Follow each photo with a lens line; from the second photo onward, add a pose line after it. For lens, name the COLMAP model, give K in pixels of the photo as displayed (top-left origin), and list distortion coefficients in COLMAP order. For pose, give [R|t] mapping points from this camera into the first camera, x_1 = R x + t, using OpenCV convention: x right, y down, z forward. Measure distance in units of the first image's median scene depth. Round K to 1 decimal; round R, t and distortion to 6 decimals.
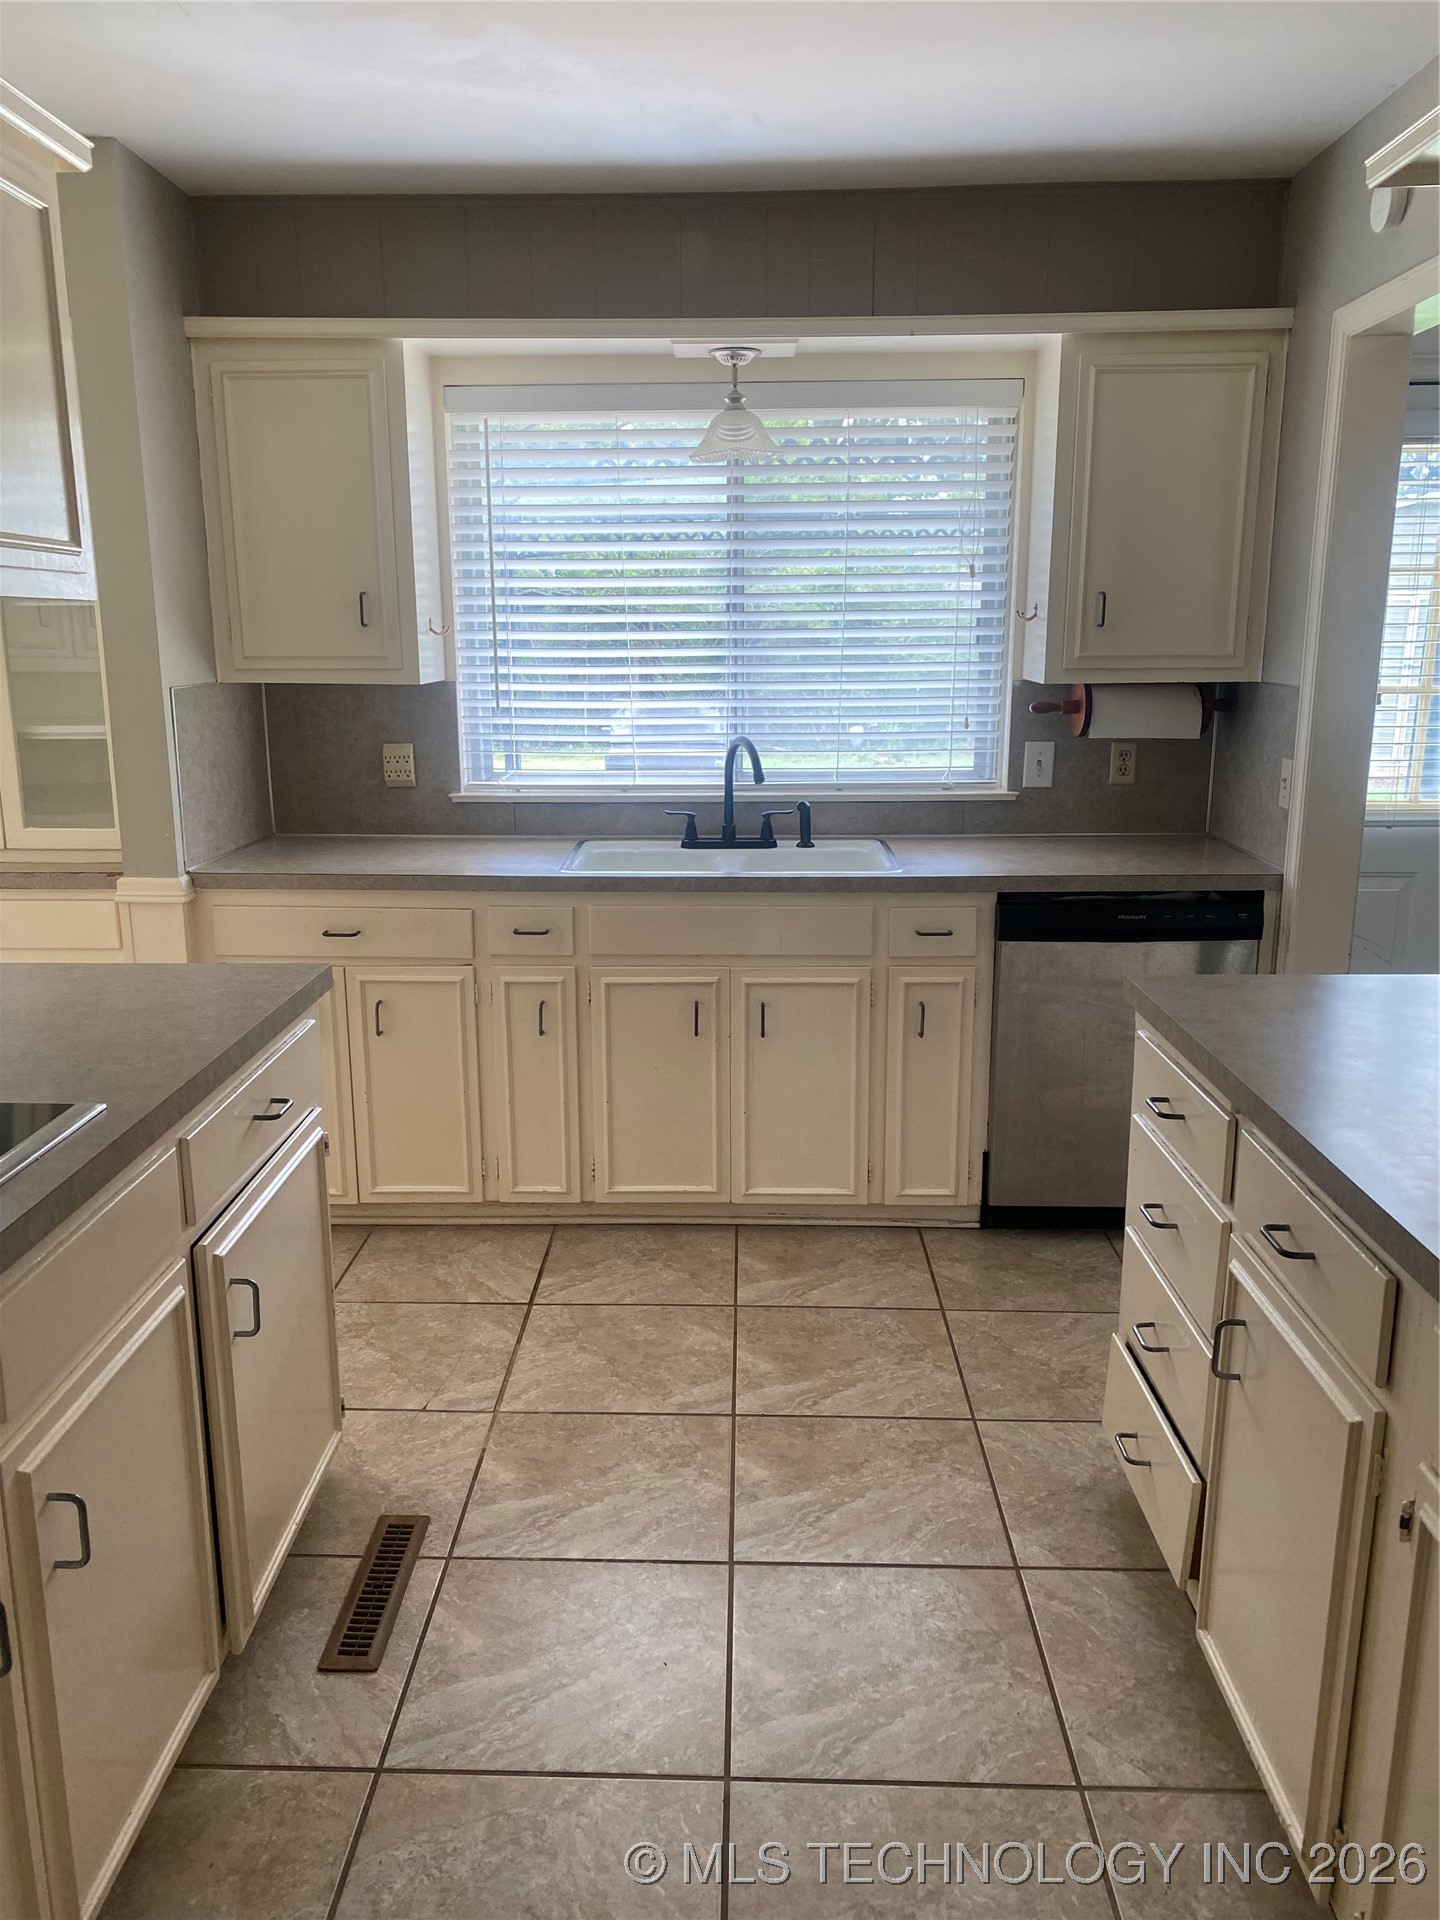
lens RADIAL K [[1454.4, 0, 716.5], [0, 1454.4, 959.8], [0, 0, 1]] dist [0.003230, -0.007163]
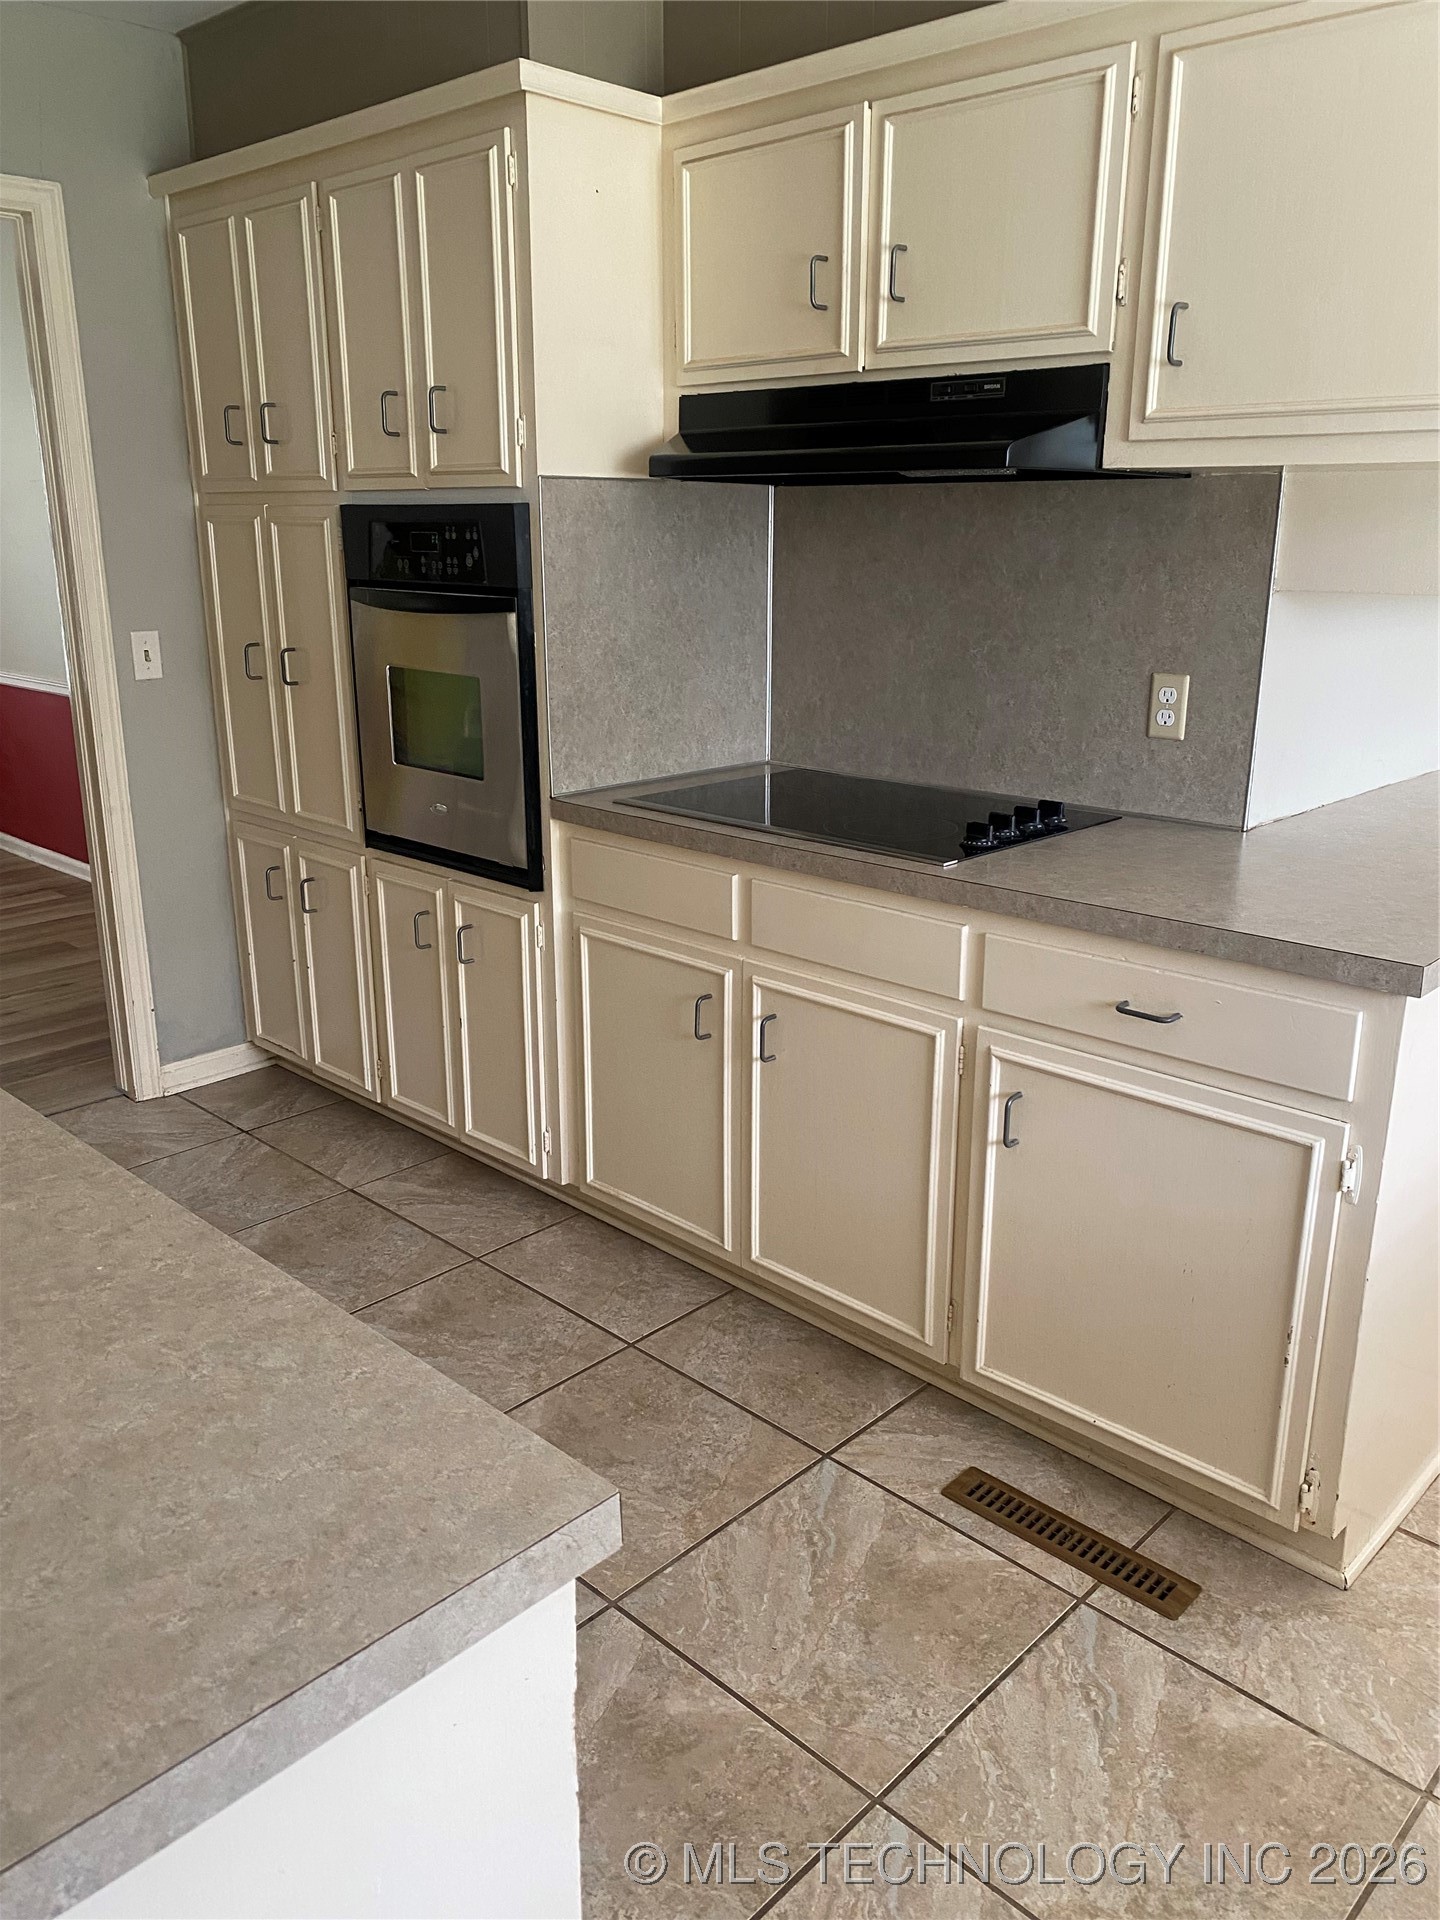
lens RADIAL K [[1454.4, 0, 718.2], [0, 1454.4, 931.9], [0, 0, 1]] dist [0.003230, -0.007163]
pose [[-0.677162, 0.202162, -0.707518, 0.451844], [-0.164723, 0.895470, 0.413522, -0.241335], [0.717160, 0.396566, -0.573077, 1.094331]]
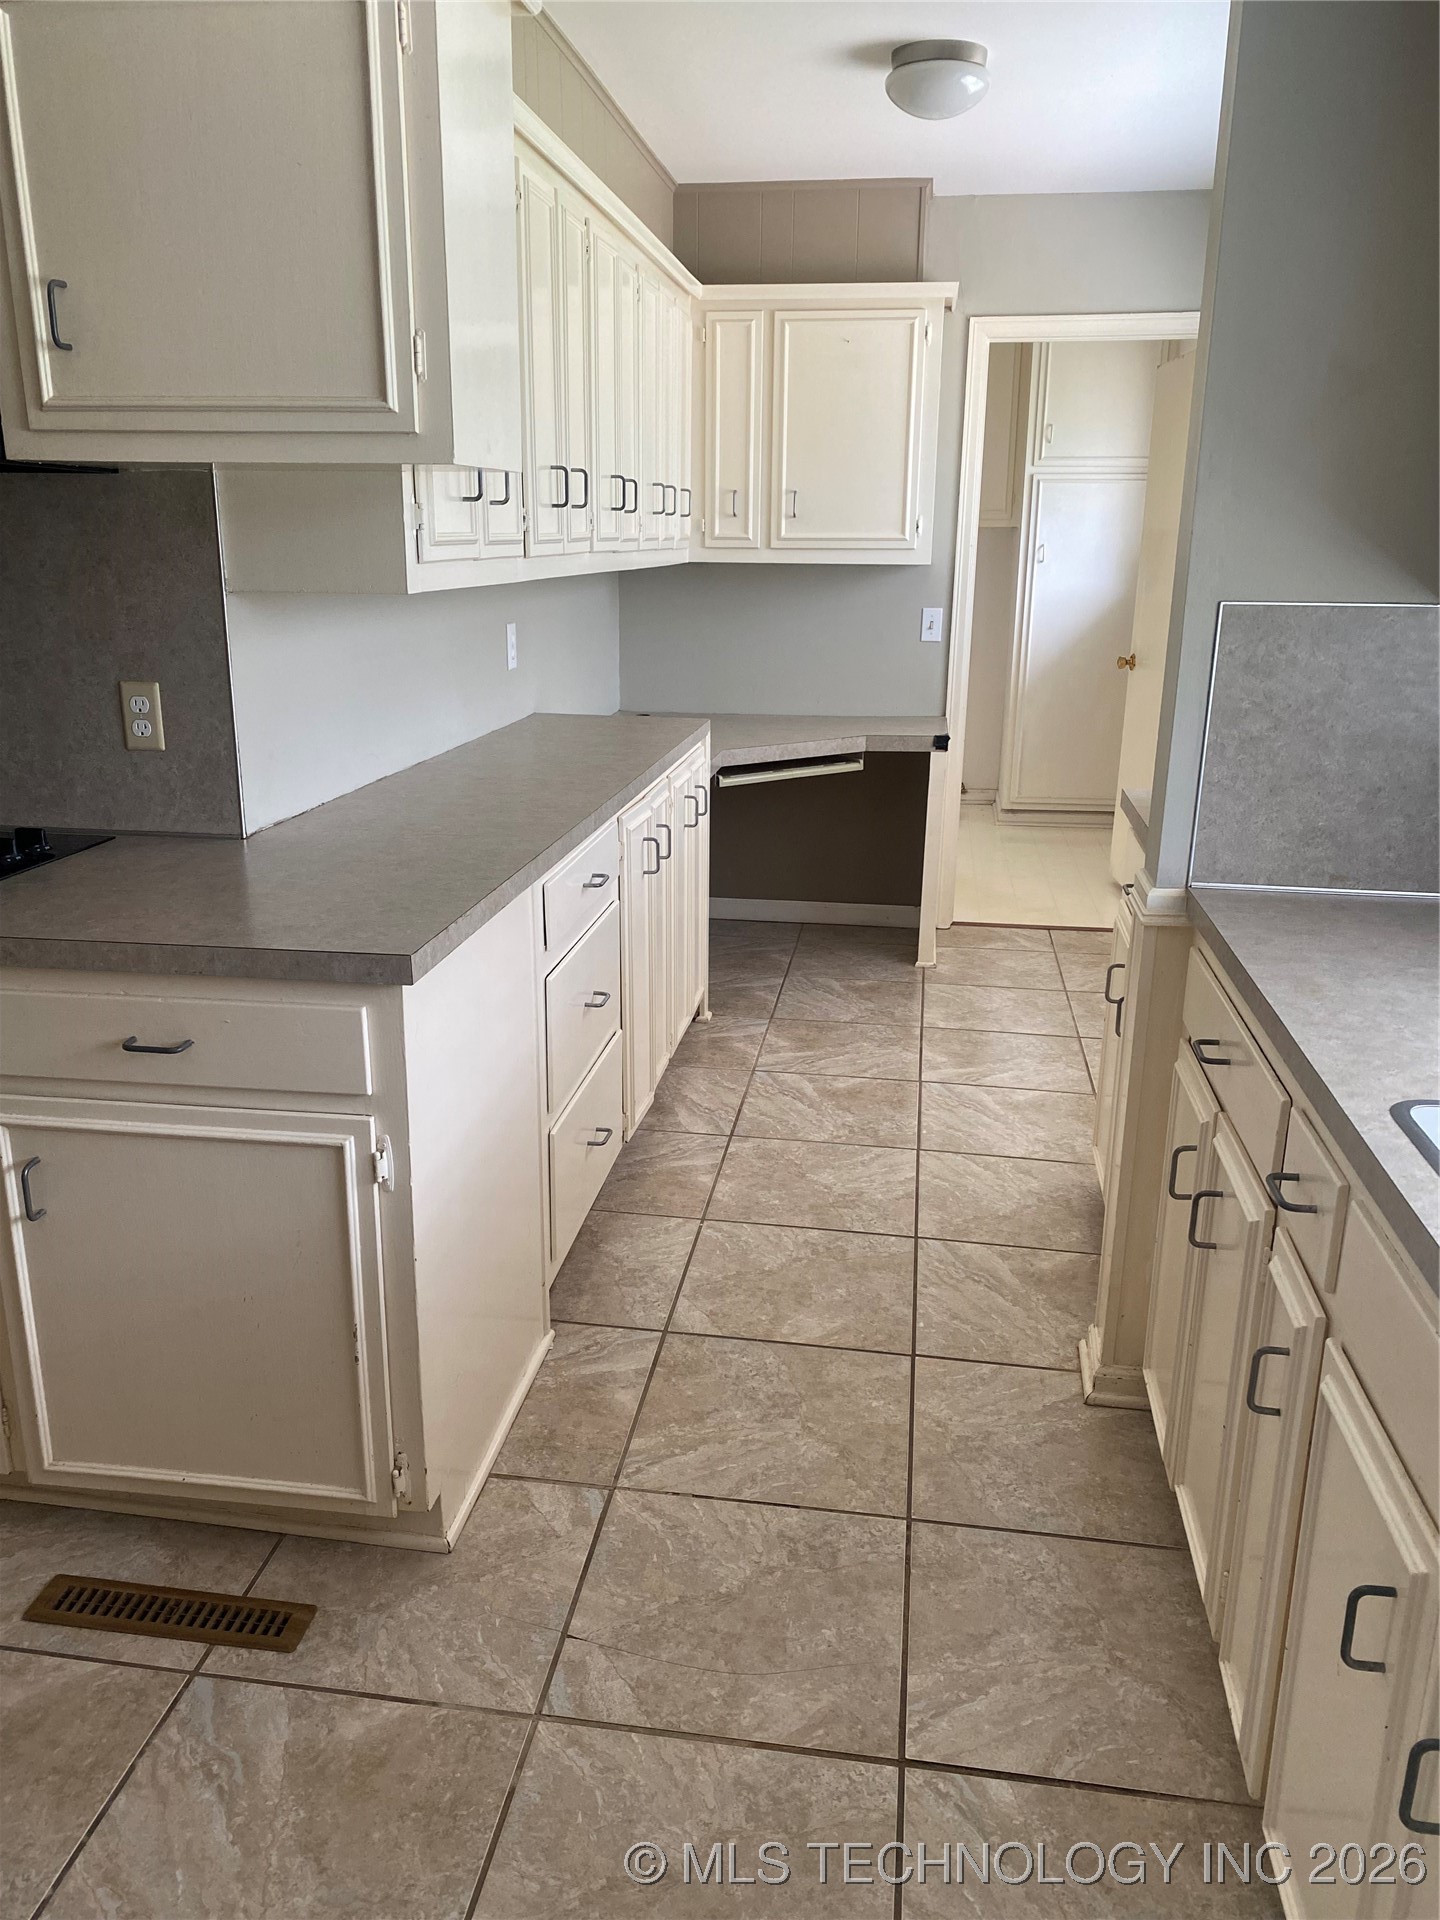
lens RADIAL K [[1454.4, 0, 723.1], [0, 1454.4, 953.0], [0, 0, 1]] dist [0.003230, -0.007163]
pose [[-0.116793, 0.283265, -0.951903, 0.403822], [-0.235565, 0.923211, 0.303630, -0.250637], [0.964815, 0.259697, -0.041097, 1.122845]]
